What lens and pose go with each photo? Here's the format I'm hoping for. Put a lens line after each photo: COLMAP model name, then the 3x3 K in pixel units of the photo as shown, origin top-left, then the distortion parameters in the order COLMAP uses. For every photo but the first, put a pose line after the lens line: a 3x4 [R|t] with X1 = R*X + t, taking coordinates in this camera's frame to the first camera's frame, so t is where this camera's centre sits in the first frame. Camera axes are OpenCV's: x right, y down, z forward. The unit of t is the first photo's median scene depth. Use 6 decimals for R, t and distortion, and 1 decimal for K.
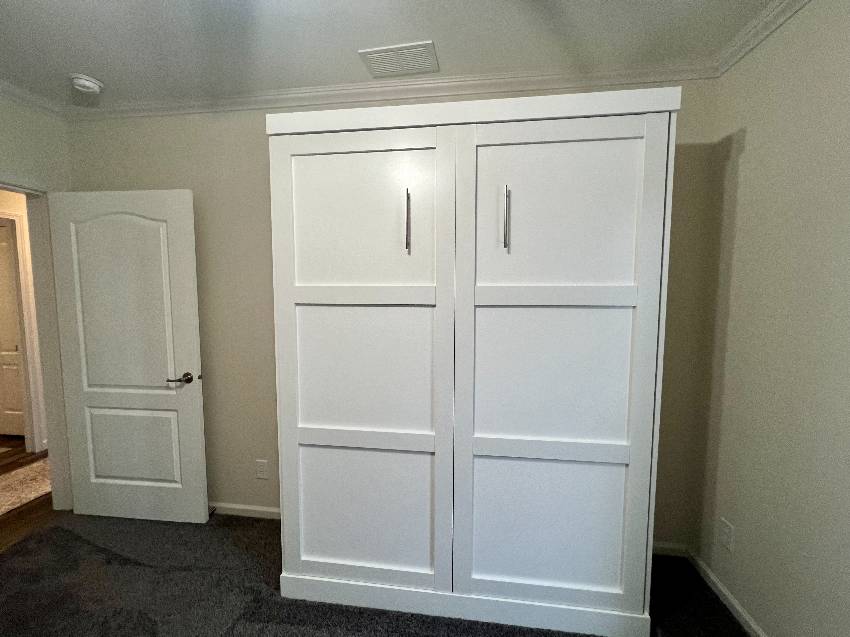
lens RADIAL K [[341.8, 0, 424.5], [0, 341.8, 320.3], [0, 0, 1]] dist [-0.001504, 0.000116]
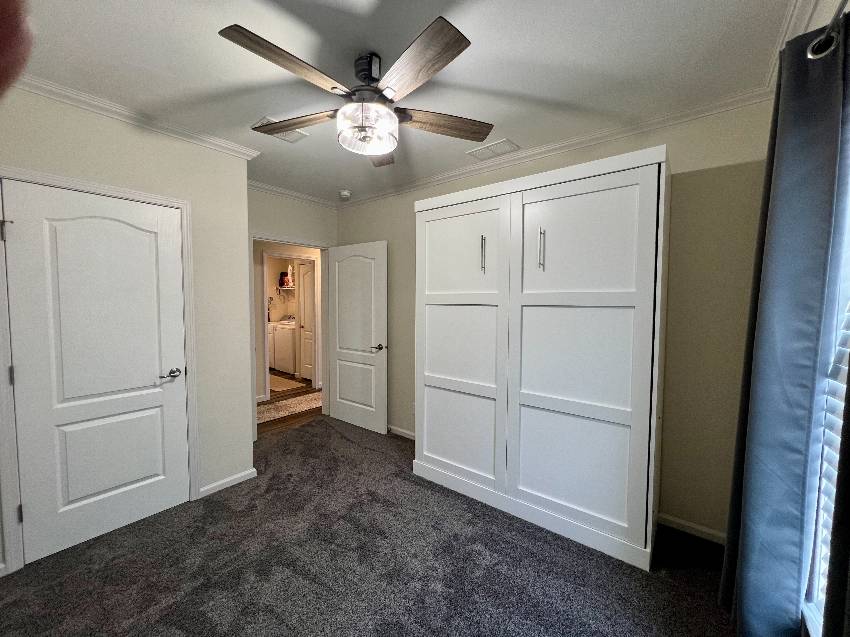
lens RADIAL K [[341.8, 0, 423.9], [0, 341.8, 318.0], [0, 0, 1]] dist [-0.001504, 0.000116]
pose [[0.853375, 0.029852, -0.520442, 0.439362], [-0.045658, 0.998802, -0.017577, 0.046176], [0.519294, 0.038762, 0.853716, -0.416463]]
